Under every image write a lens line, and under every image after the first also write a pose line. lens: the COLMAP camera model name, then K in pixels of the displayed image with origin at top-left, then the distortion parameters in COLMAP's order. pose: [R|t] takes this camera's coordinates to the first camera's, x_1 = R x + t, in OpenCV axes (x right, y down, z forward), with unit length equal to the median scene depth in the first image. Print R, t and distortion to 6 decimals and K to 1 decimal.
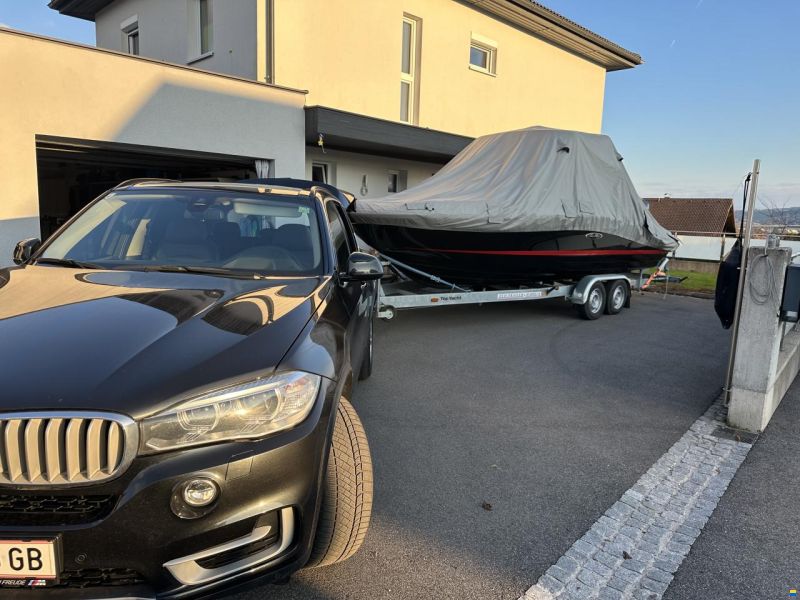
lens RADIAL K [[605.9, 0, 400.0], [0, 605.9, 300.0], [0, 0, 1]] dist [0.113056, -0.152159]
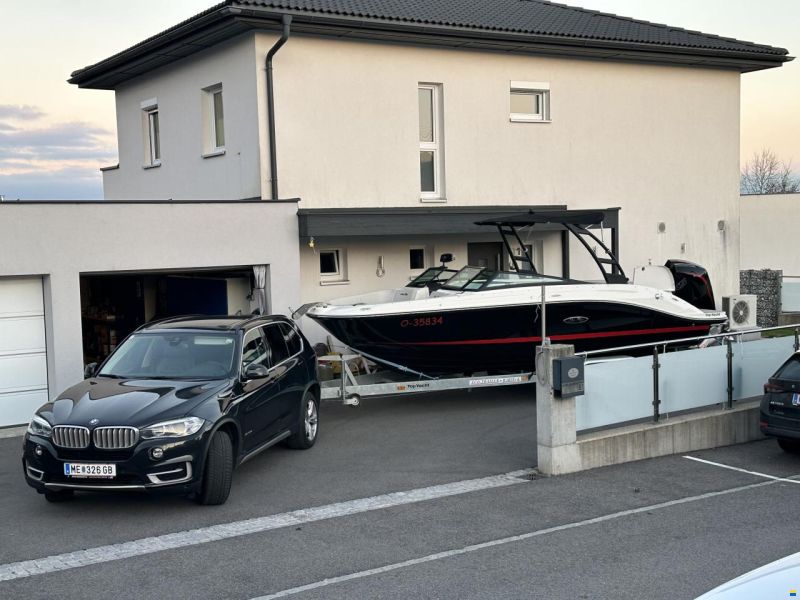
lens RADIAL K [[1312.2, 0, 399.6], [0, 1312.2, 272.5], [0, 0, 1]] dist [0.284760, 0.058232]
pose [[0.970781, -0.045621, -0.235591, 0.739085], [0.024027, 0.995308, -0.093731, 0.018173], [0.238762, 0.085332, 0.967322, -1.574078]]
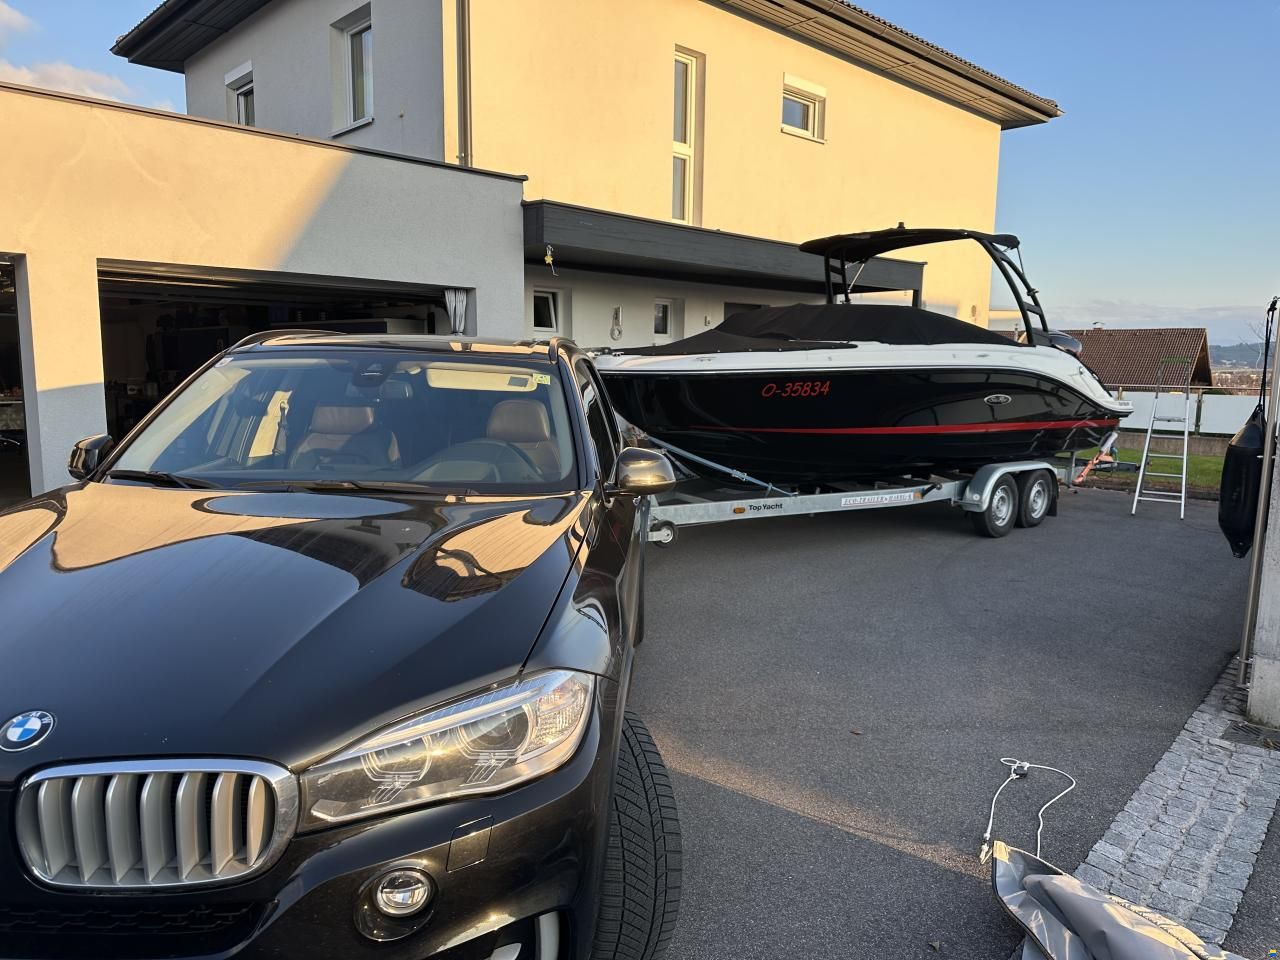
lens RADIAL K [[969.5, 0, 640.0], [0, 969.5, 480.0], [0, 0, 1]] dist [0.113056, -0.152159]
pose [[0.999568, -0.017169, -0.023863, -0.022214], [0.016701, 0.999667, -0.019678, -0.015405], [0.024193, 0.019271, 0.999522, 0.022866]]
